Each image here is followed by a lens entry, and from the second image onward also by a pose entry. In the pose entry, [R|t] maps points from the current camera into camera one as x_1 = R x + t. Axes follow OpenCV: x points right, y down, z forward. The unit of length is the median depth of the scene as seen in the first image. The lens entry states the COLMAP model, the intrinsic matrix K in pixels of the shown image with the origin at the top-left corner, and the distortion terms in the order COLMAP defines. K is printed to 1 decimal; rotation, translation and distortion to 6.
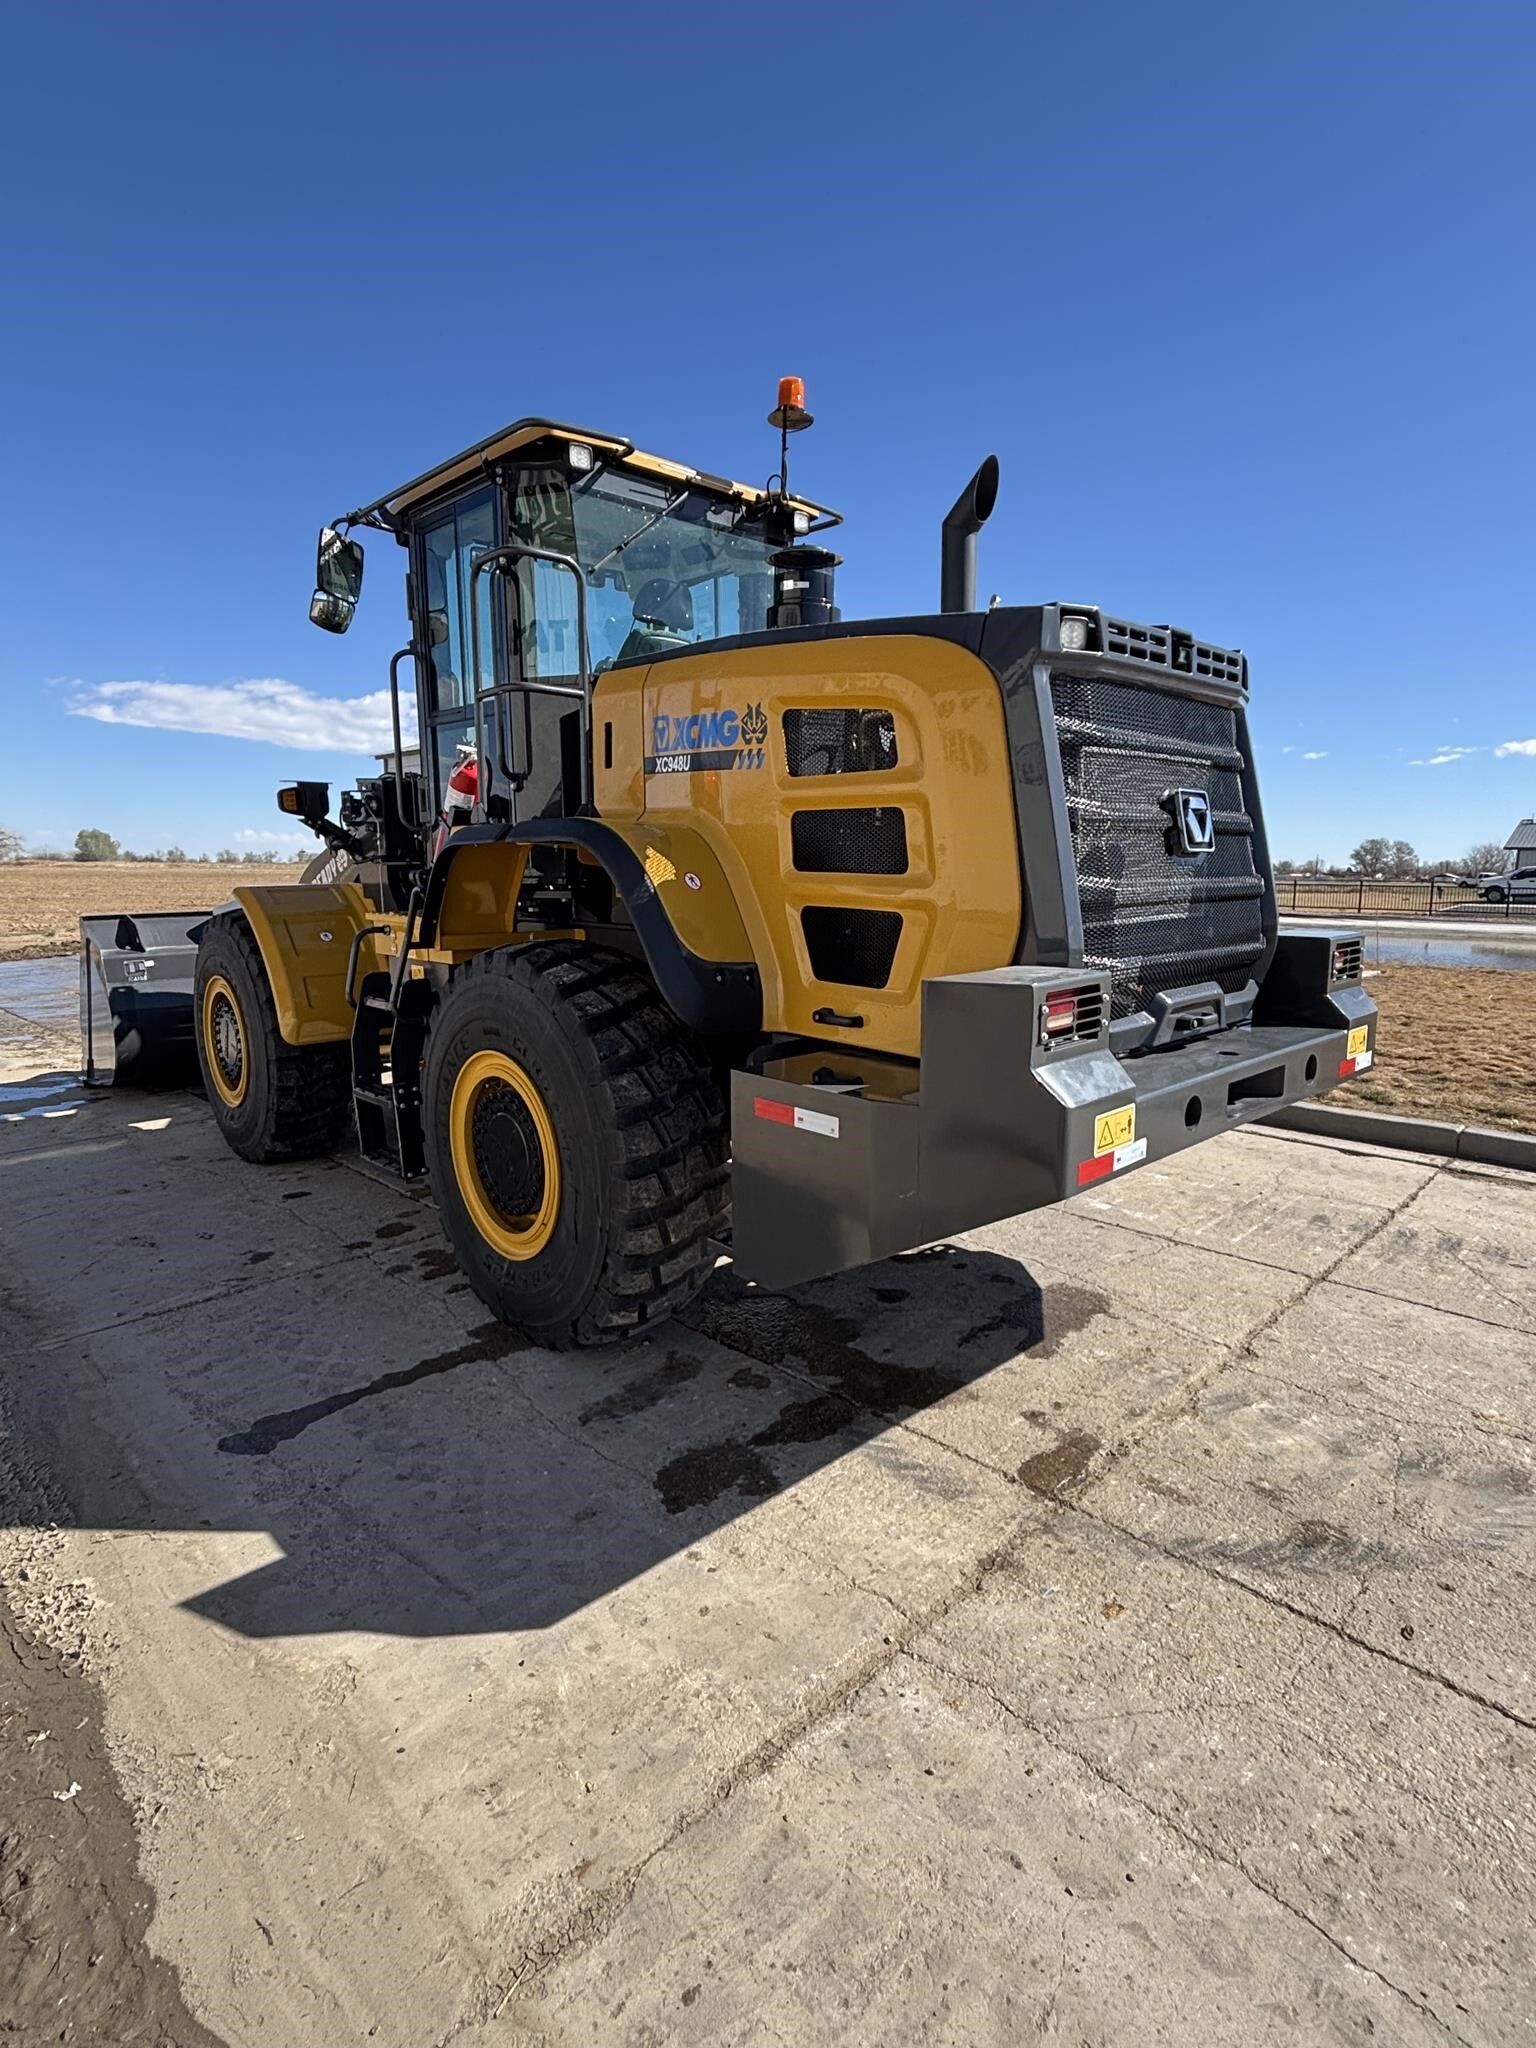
lens RADIAL K [[1050.3, 0, 773.0], [0, 1050.3, 1017.7], [0, 0, 1]] dist [0.032477, -0.052699]
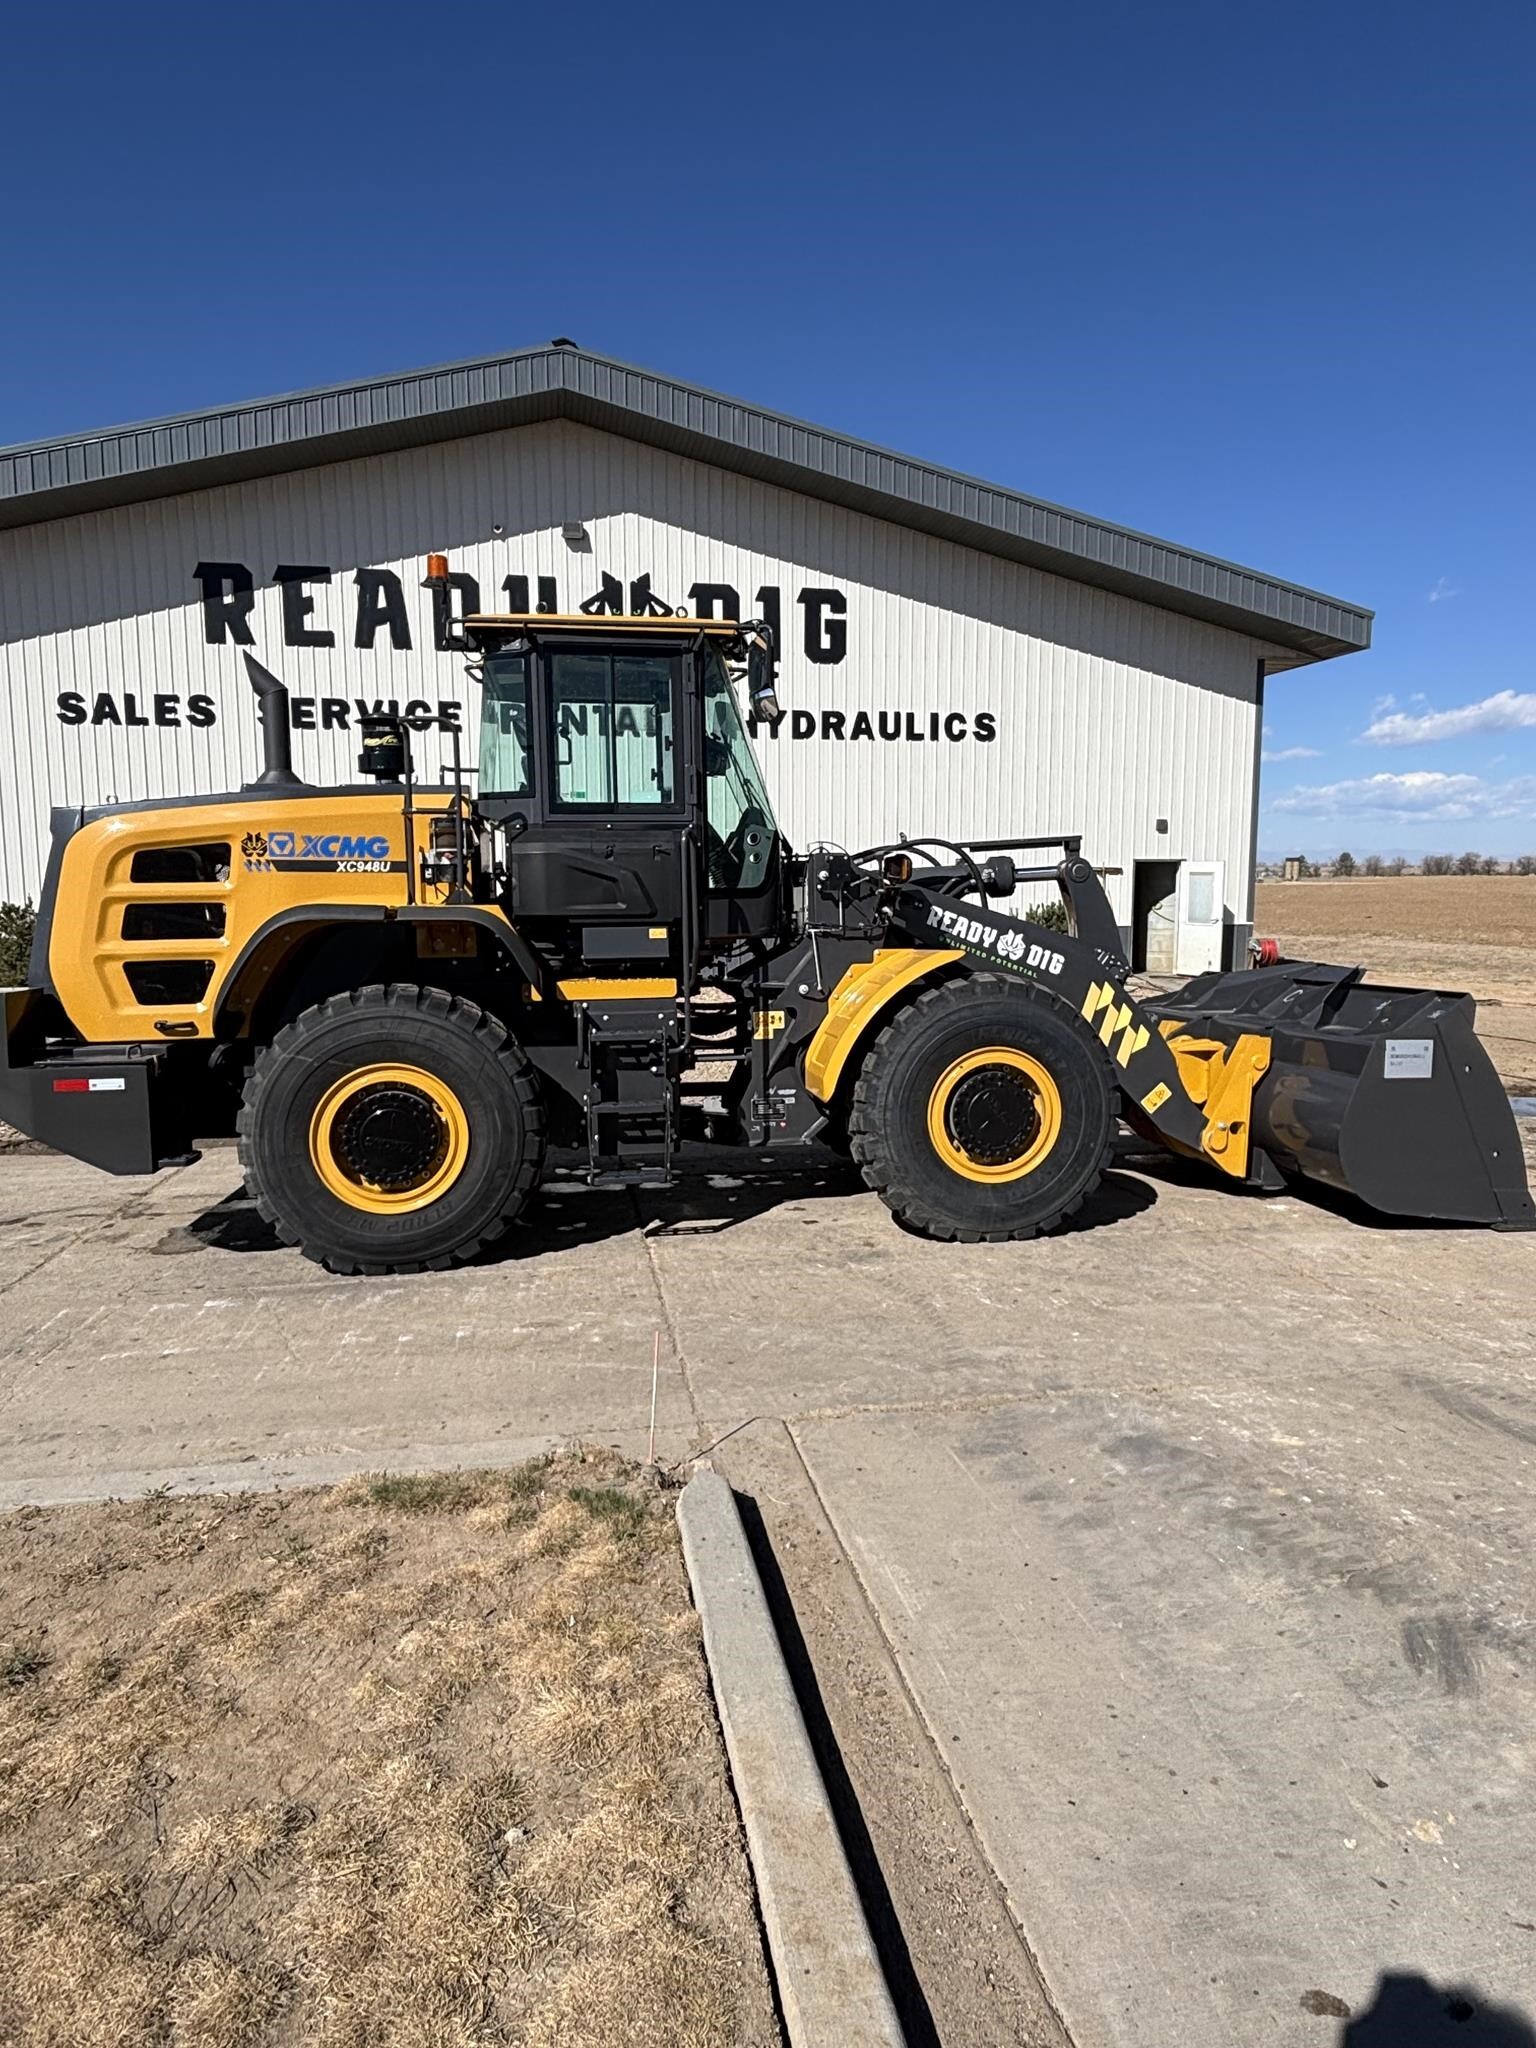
lens RADIAL K [[1230.6, 0, 774.1], [0, 1230.6, 1024.9], [0, 0, 1]] dist [0.055374, -0.089229]
pose [[-0.574605, 0.082558, -0.814257, 1.350877], [-0.115395, 0.976788, 0.180469, -0.479529], [0.810255, 0.197659, -0.551740, 2.932708]]
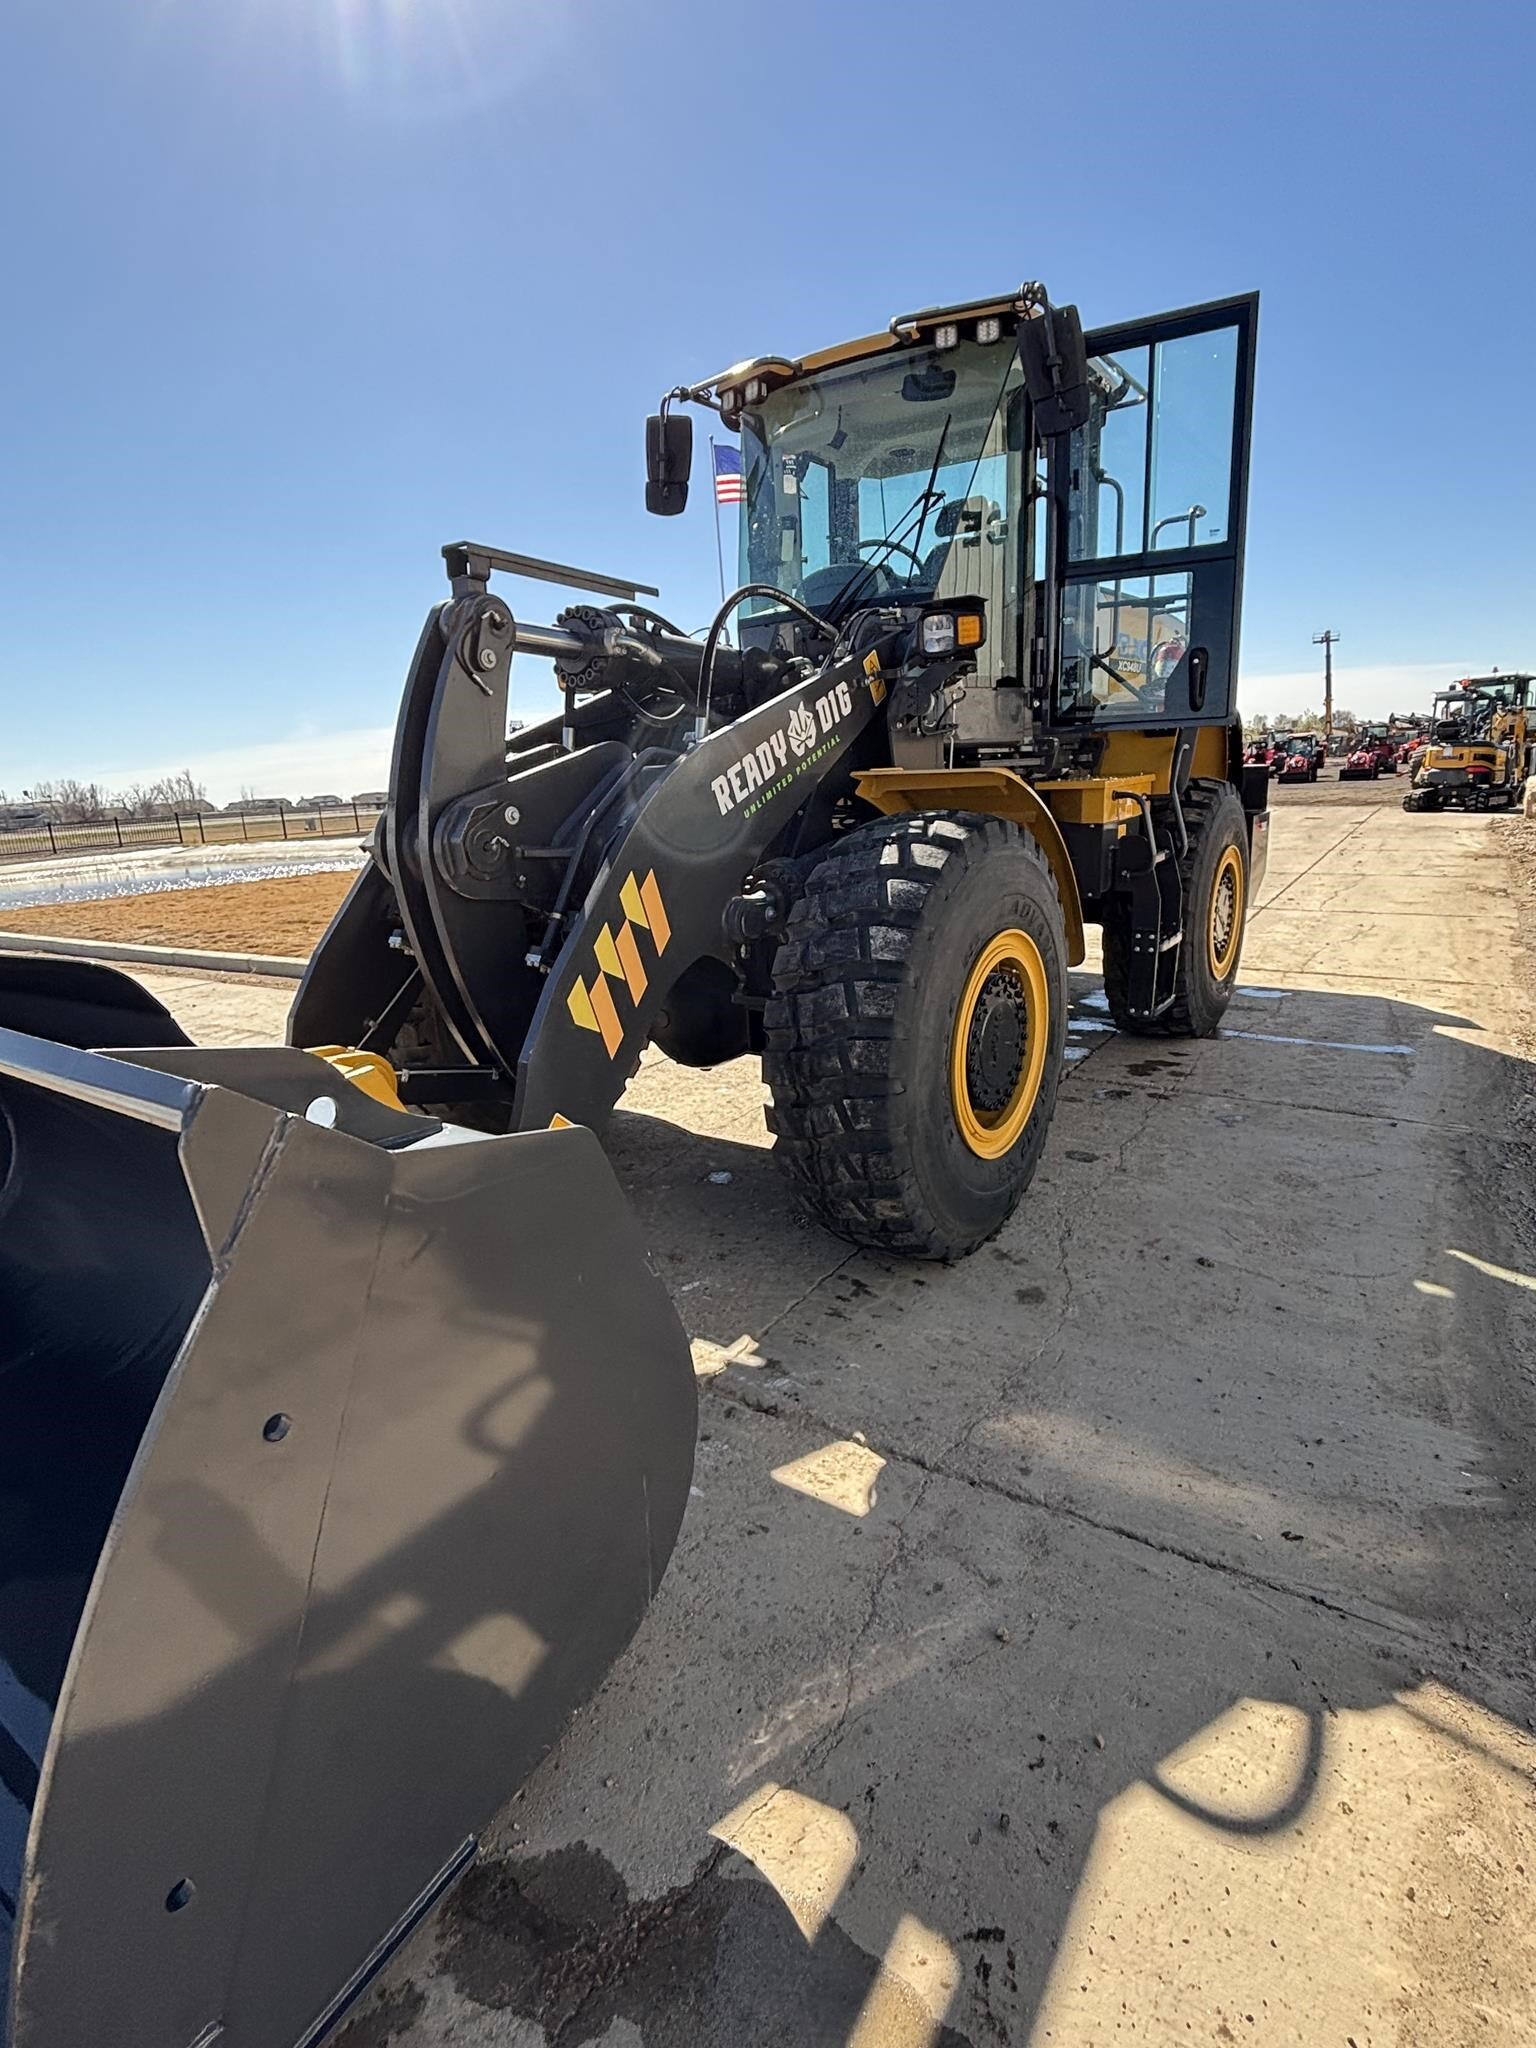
lens RADIAL K [[1036.0, 0, 768.0], [0, 1036.0, 1024.0], [0, 0, 1]] dist [-0.004704, 0.000089]
pose [[-0.200141, -0.229972, 0.952395, -1.753126], [0.192642, 0.943851, 0.268392, -0.281045], [-0.960642, 0.237188, -0.144601, 2.056103]]
